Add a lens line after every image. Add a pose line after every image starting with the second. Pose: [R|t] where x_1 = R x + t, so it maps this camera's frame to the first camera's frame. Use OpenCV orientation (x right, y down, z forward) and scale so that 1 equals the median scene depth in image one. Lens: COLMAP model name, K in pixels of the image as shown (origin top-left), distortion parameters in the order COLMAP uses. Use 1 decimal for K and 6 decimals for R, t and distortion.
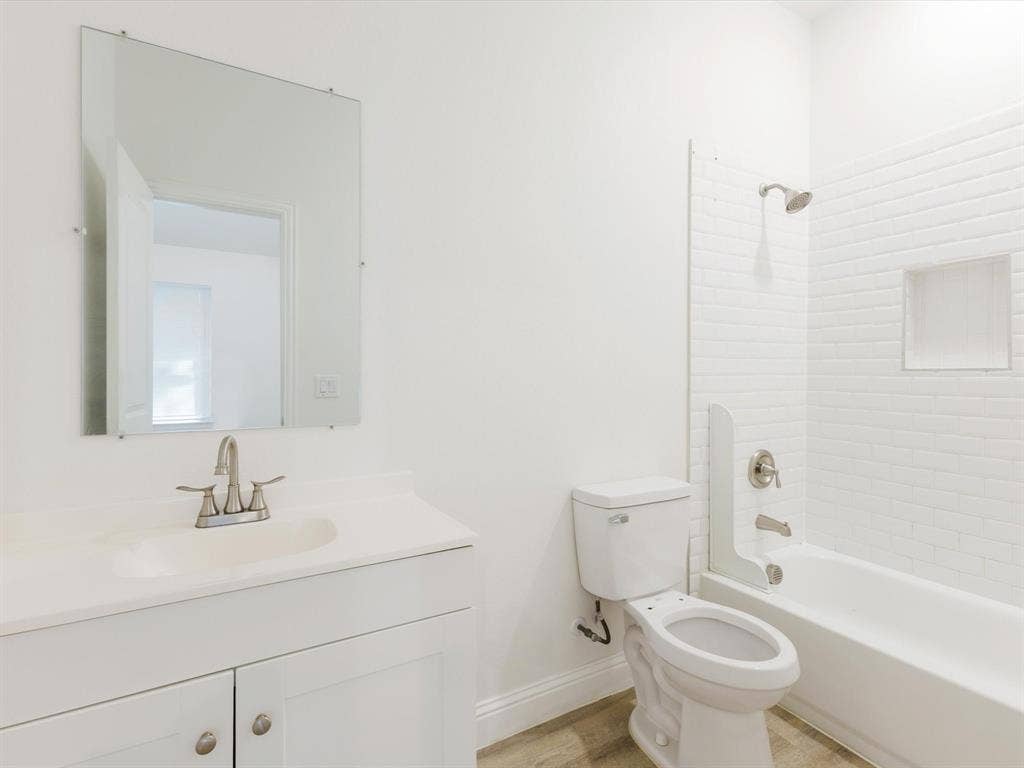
lens RADIAL K [[492.8, 0, 509.5], [0, 492.8, 383.6], [0, 0, 1]] dist [0.011498, -0.000301]
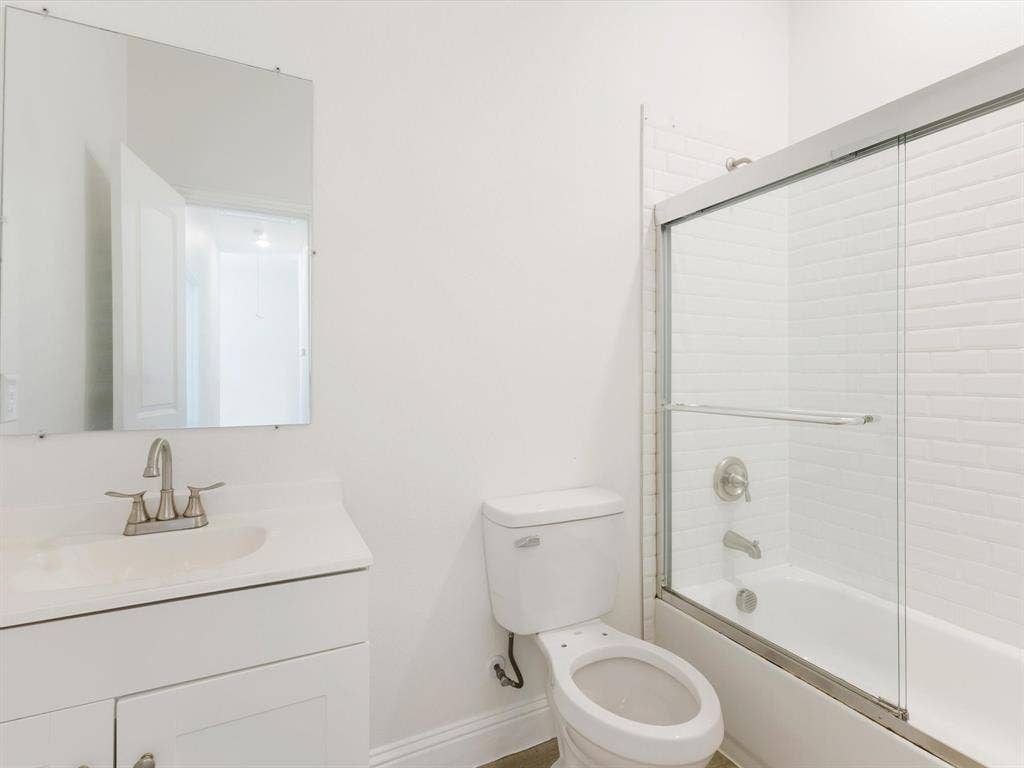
lens RADIAL K [[492.8, 0, 513.9], [0, 492.8, 379.4], [0, 0, 1]] dist [0.011498, -0.000301]
pose [[0.998856, -0.000217, -0.047812, 0.169406], [-0.000216, 0.999959, -0.009053, 0.004264], [0.047812, 0.009053, 0.998815, 0.108232]]
